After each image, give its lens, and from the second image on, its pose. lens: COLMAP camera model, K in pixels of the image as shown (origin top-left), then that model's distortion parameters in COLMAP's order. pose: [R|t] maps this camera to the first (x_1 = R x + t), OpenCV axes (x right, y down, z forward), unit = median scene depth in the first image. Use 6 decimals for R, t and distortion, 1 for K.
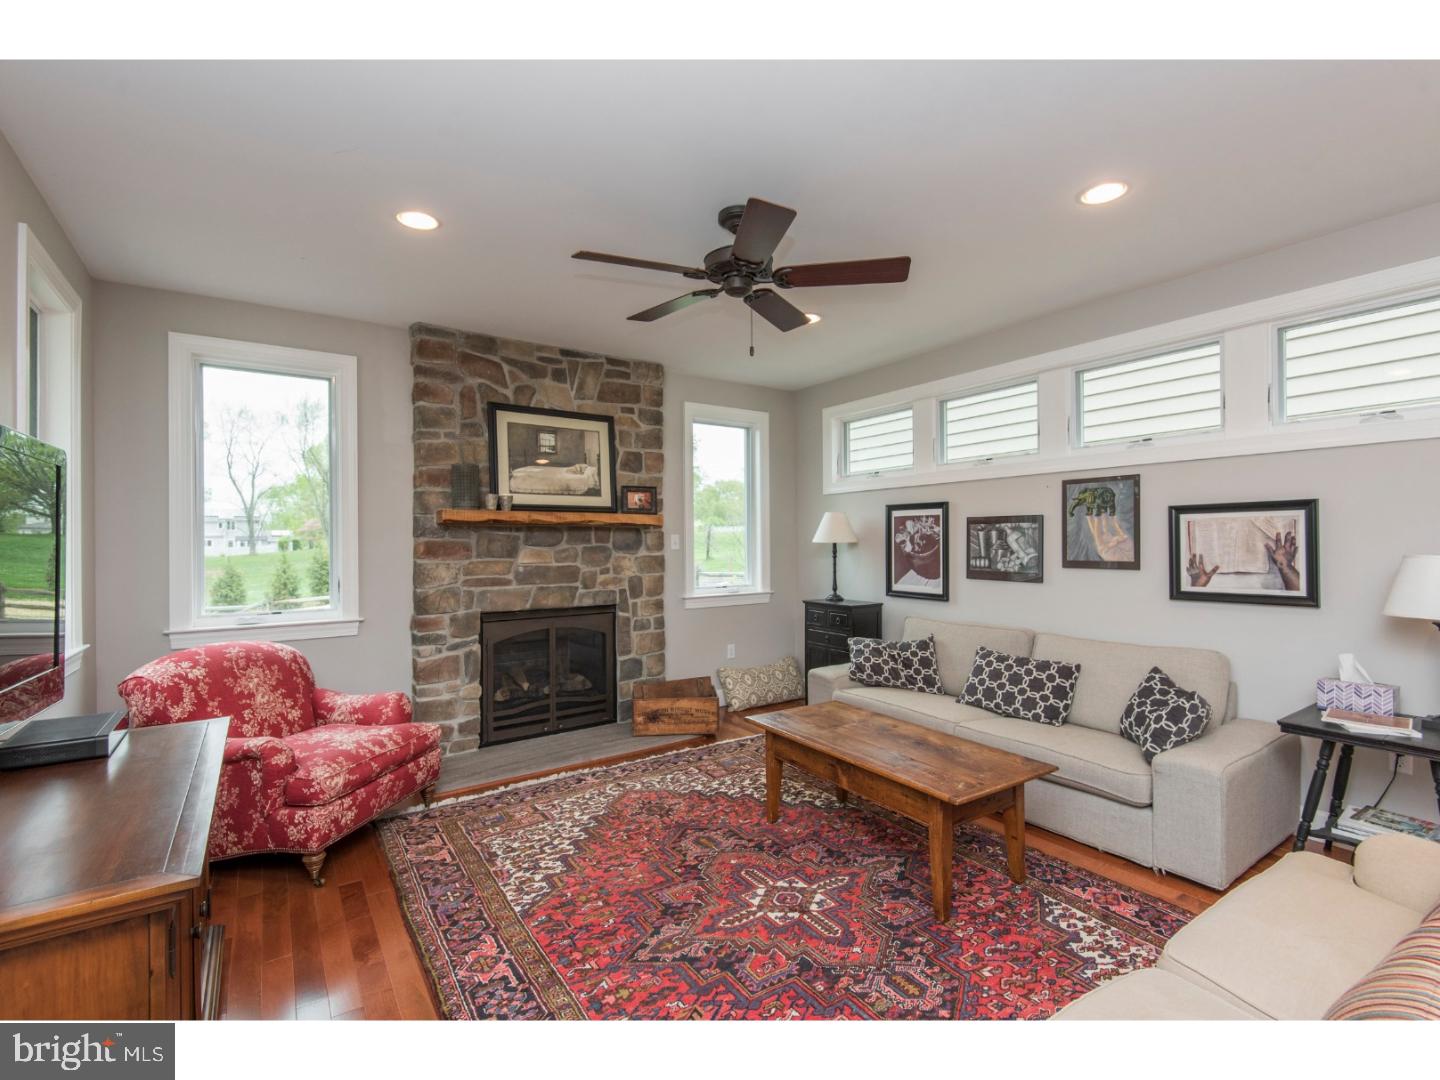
lens RADIAL K [[671.3, 0, 724.4], [0, 671.3, 539.4], [0, 0, 1]] dist [0.001295, -0.000810]
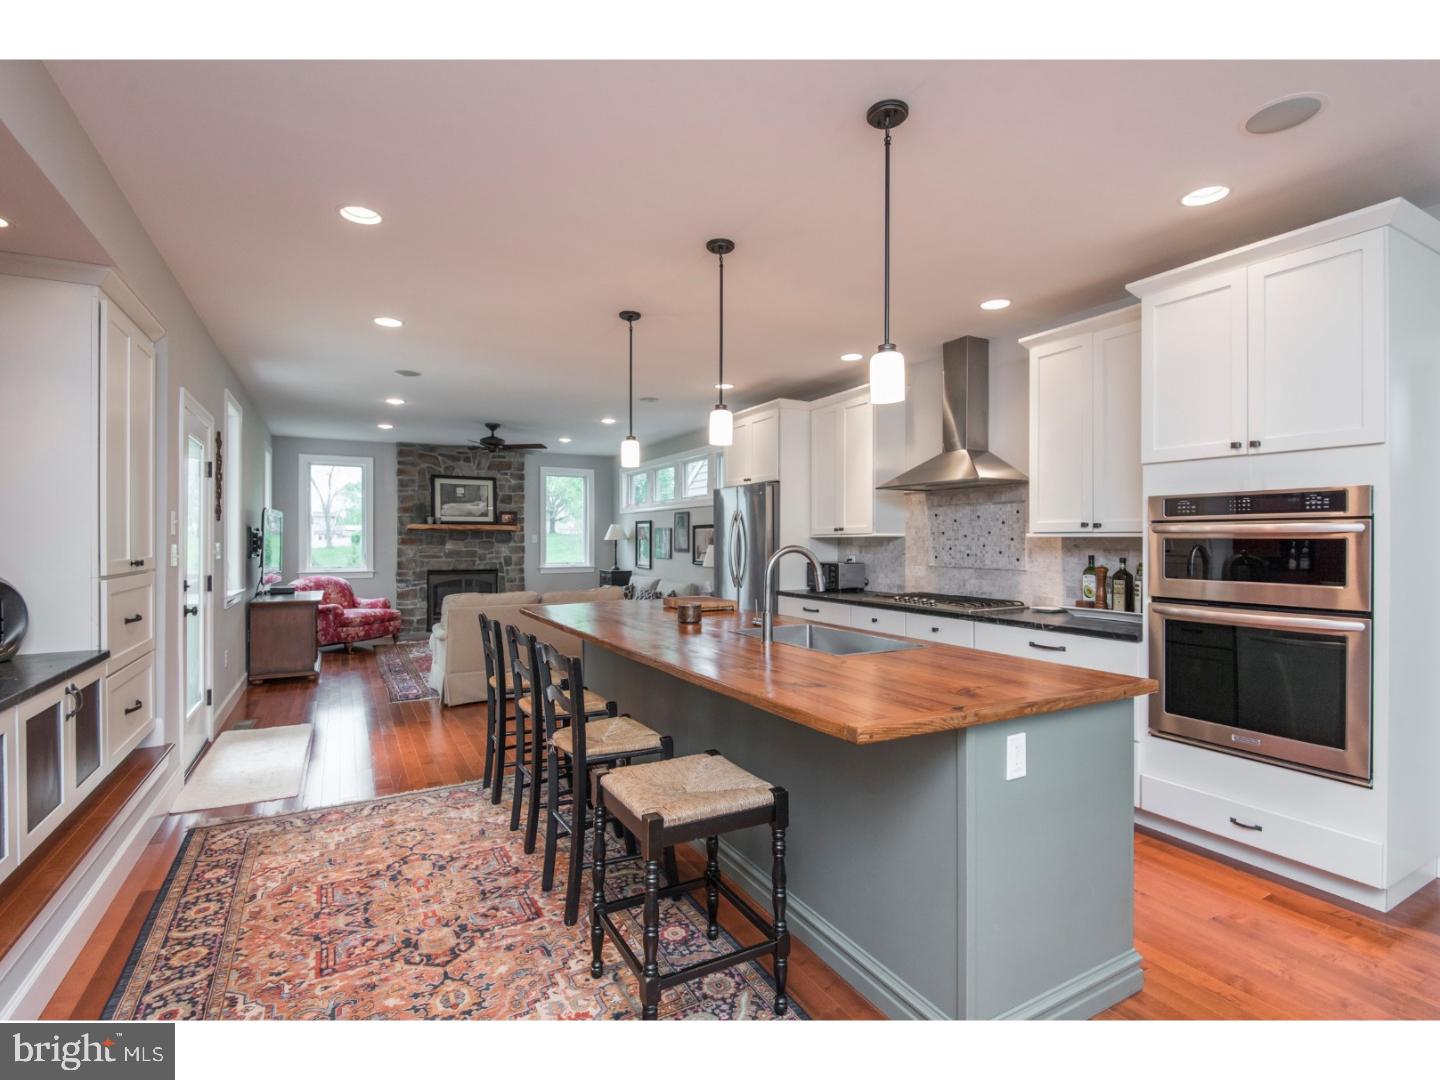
lens RADIAL K [[671.3, 0, 713.1], [0, 671.3, 540.3], [0, 0, 1]] dist [0.001295, -0.000810]
pose [[0.995639, 0.007563, -0.092979, 0.747384], [-0.006987, 0.999954, 0.006512, -0.009774], [0.093024, -0.005834, 0.995647, -1.068566]]
